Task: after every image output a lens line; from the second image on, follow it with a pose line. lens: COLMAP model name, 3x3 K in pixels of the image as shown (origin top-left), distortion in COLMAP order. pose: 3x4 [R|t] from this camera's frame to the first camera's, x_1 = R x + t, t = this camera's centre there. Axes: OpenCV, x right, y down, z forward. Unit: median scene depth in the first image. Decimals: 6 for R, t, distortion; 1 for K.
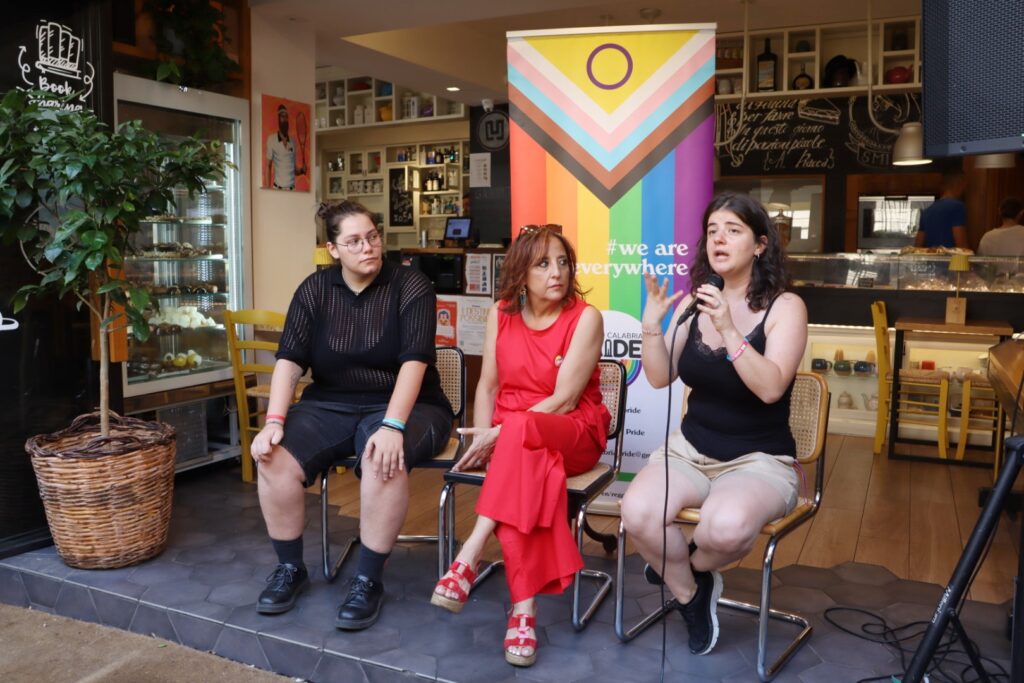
lens RADIAL K [[858.3, 0, 501.8], [0, 858.3, 351.1], [0, 0, 1]] dist [-0.146517, 0.092122]
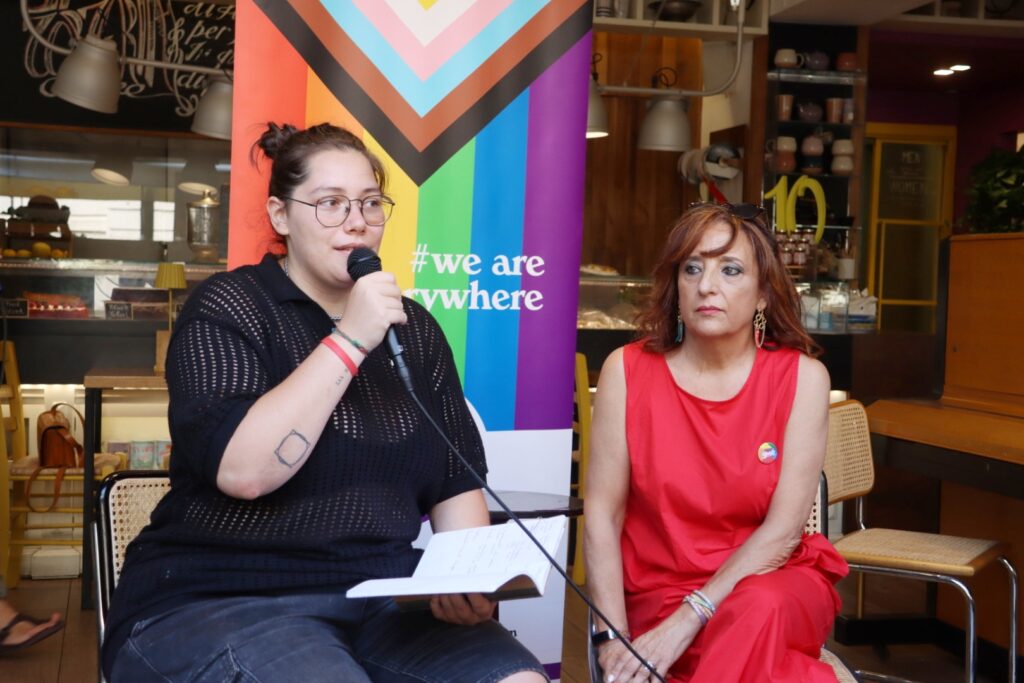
lens RADIAL K [[1400.6, 0, 487.2], [0, 1400.6, 389.8], [0, 0, 1]] dist [0.068027, 0.000000]
pose [[0.759678, -0.031258, 0.649547, -0.424093], [0.047752, 0.998829, -0.007782, -0.029565], [-0.648543, 0.036929, 0.760281, 0.301890]]
